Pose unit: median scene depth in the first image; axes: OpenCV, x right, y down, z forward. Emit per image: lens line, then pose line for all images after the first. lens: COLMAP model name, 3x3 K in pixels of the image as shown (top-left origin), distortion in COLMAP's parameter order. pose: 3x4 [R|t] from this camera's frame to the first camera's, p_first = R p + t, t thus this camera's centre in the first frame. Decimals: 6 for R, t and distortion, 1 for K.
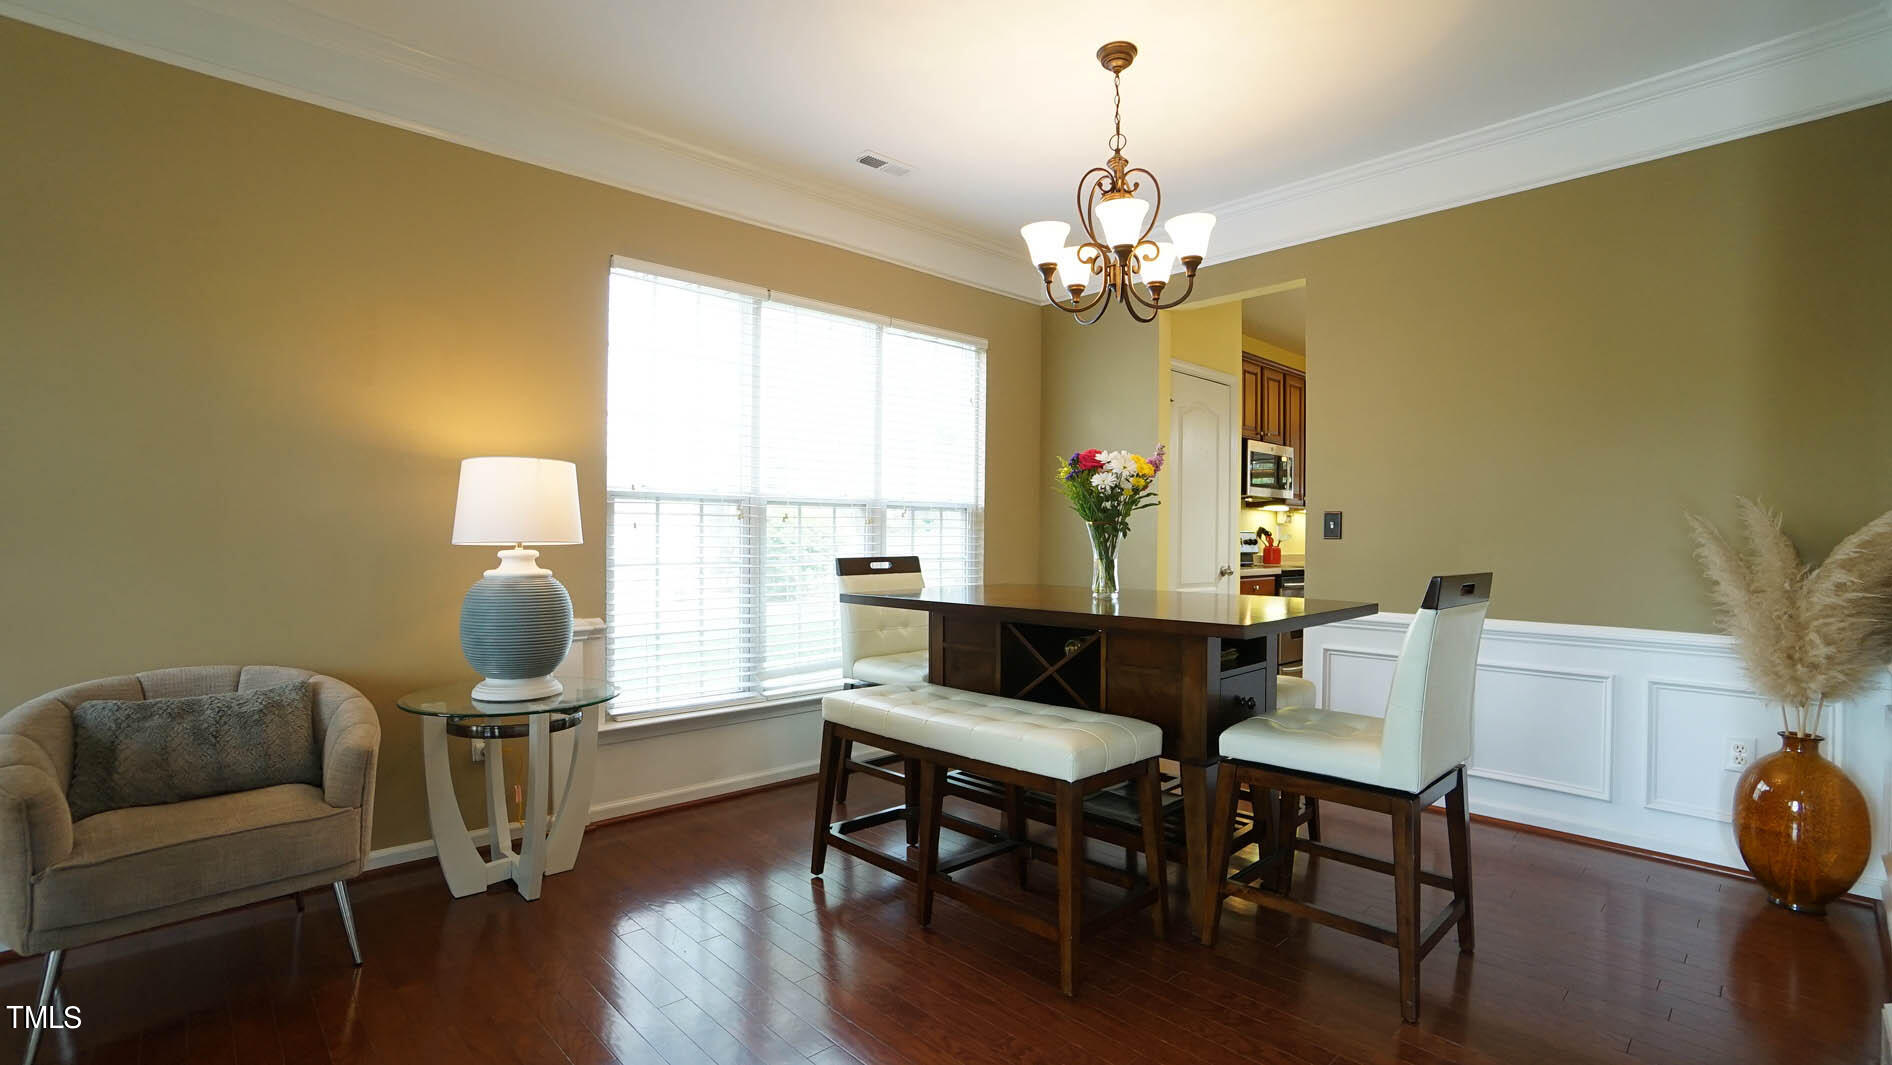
lens RADIAL K [[829.8, 0, 934.1], [0, 829.8, 545.1], [0, 0, 1]] dist [-0.069029, 0.024290]
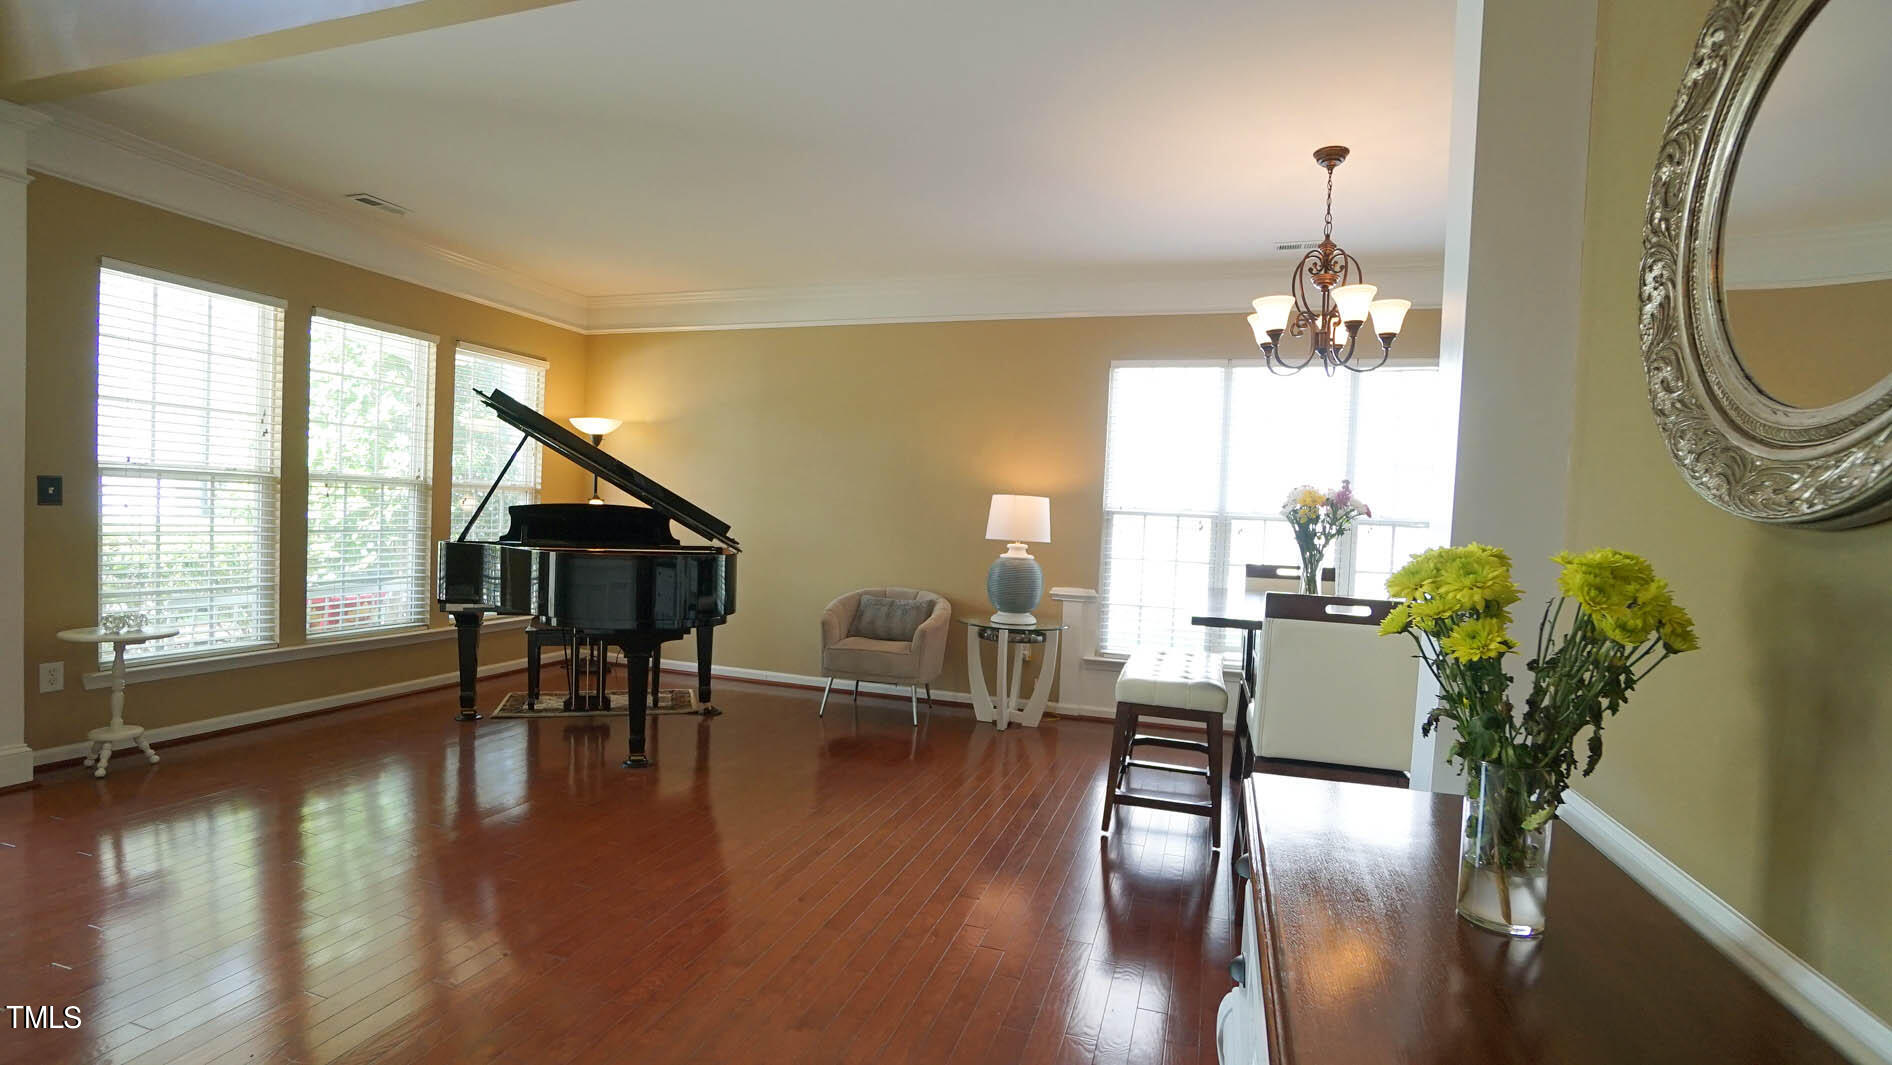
lens RADIAL K [[813.6, 0, 951.2], [0, 813.6, 534.4], [0, 0, 1]] dist [-0.042236, 0.000266]
pose [[0.513979, 0.043734, -0.856687, 0.967702], [-0.047775, 0.998609, 0.022316, -0.048239], [0.856471, 0.029458, 0.515354, -0.063386]]
